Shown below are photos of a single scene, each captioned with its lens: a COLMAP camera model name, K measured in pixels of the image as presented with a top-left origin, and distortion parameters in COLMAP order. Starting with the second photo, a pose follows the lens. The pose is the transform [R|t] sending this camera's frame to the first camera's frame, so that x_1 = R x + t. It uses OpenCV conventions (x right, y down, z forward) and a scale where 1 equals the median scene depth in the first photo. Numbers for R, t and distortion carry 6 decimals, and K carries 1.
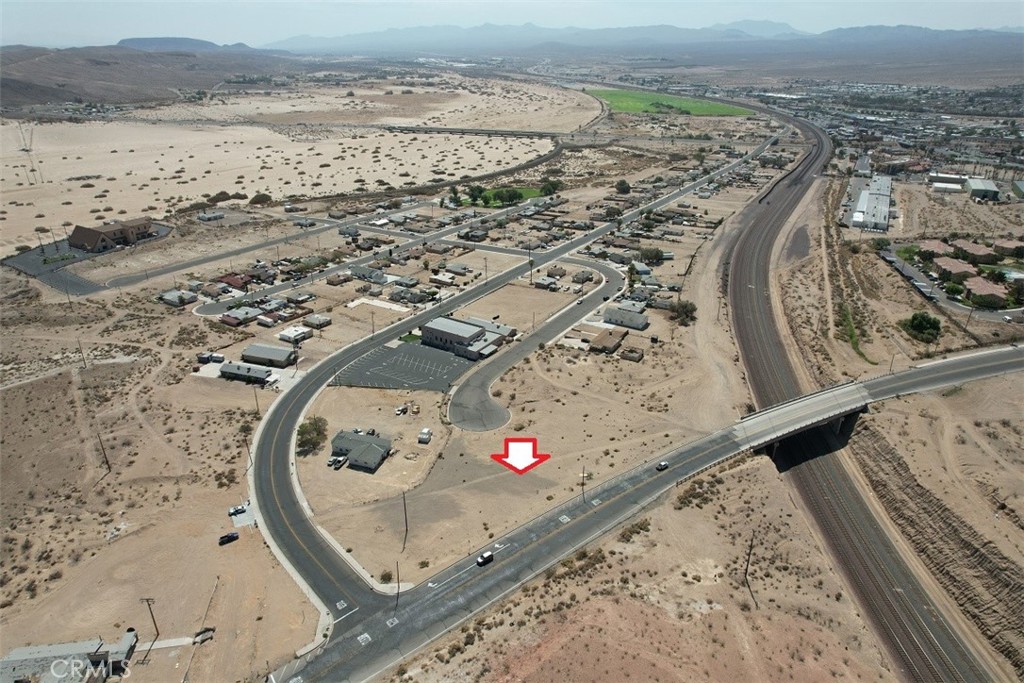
lens RADIAL K [[655.5, 0, 515.7], [0, 655.5, 342.6], [0, 0, 1]] dist [-0.074777, 0.064122]
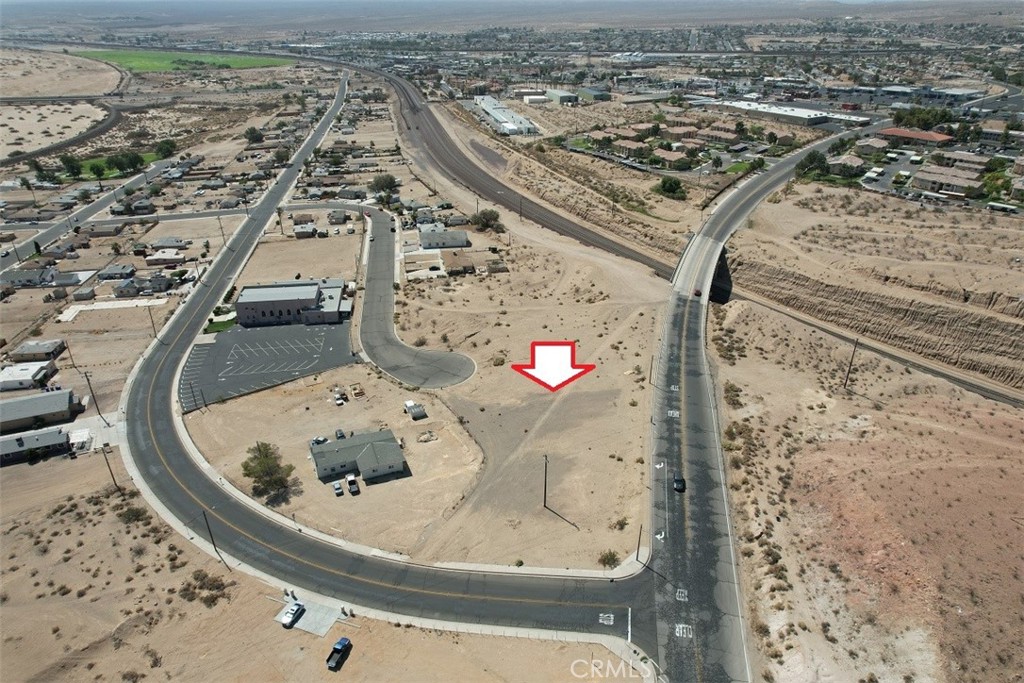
lens RADIAL K [[655.5, 0, 515.7], [0, 655.5, 342.6], [0, 0, 1]] dist [-0.074777, 0.064122]
pose [[0.756349, -0.301573, 0.580508, -0.427579], [0.272106, 0.952022, 0.140045, -0.001531], [-0.594890, 0.052037, 0.802121, 0.313022]]
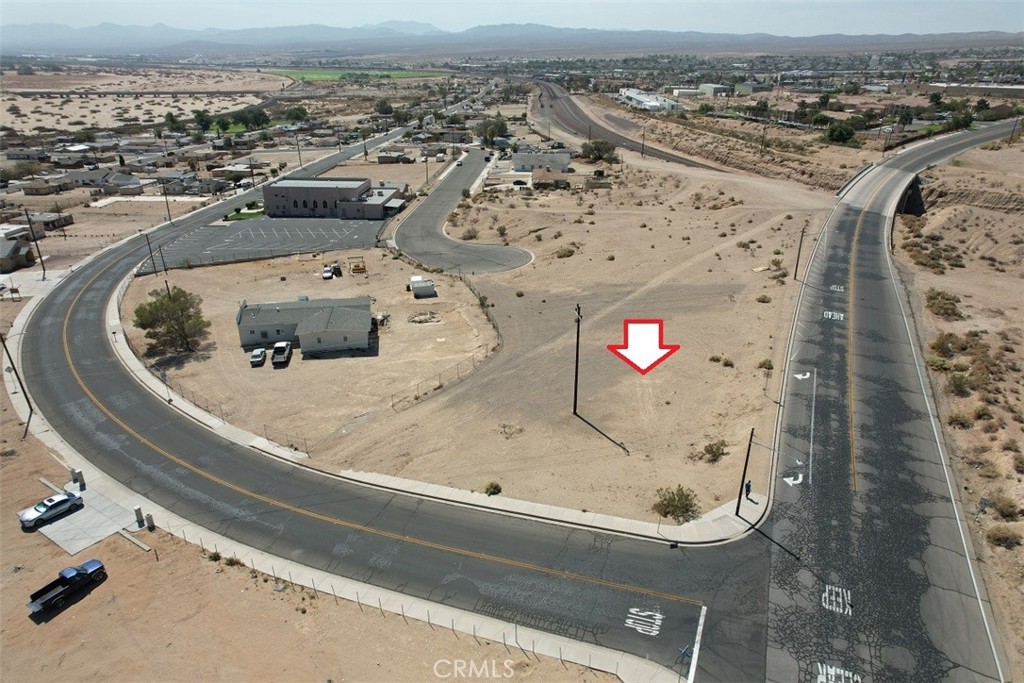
lens RADIAL K [[655.5, 0, 515.7], [0, 655.5, 342.6], [0, 0, 1]] dist [-0.074777, 0.064122]
pose [[0.885584, -0.195520, 0.421322, -0.273163], [0.197742, 0.979482, 0.038905, 0.167595], [-0.420284, 0.048859, 0.906076, 0.487097]]
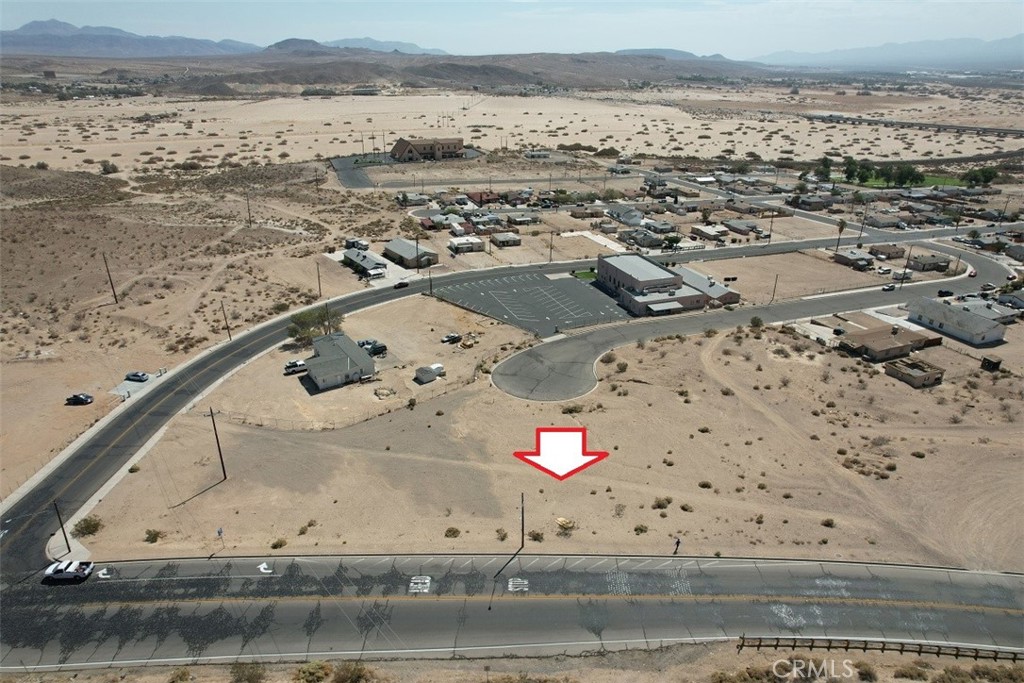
lens RADIAL K [[655.5, 0, 515.7], [0, 655.5, 342.6], [0, 0, 1]] dist [-0.074777, 0.064122]
pose [[0.788971, 0.241570, -0.564950, 0.250455], [-0.254772, 0.965321, 0.056969, 0.054803], [0.559121, 0.098987, 0.823156, 0.497009]]
